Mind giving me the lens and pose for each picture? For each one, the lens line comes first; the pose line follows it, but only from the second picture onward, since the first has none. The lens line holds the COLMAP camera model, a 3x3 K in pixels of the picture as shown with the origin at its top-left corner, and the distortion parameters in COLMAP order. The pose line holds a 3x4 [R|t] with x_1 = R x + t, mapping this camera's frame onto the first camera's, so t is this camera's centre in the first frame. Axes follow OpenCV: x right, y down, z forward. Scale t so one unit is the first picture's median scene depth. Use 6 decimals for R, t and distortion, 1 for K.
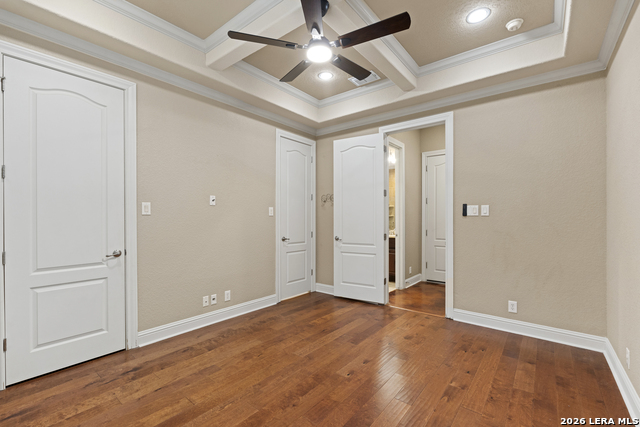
lens RADIAL K [[287.8, 0, 320.8], [0, 287.8, 217.2], [0, 0, 1]] dist [0.044538, 0.000573]
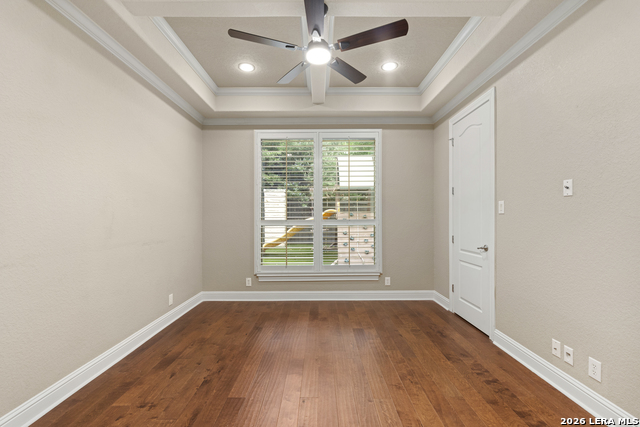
lens RADIAL K [[287.8, 0, 320.2], [0, 287.8, 214.4], [0, 0, 1]] dist [0.044538, 0.000573]
pose [[-0.779627, -0.005620, -0.626219, 0.509421], [0.002643, 0.999921, -0.012264, 0.004663], [0.626239, -0.011216, -0.779550, 1.454791]]
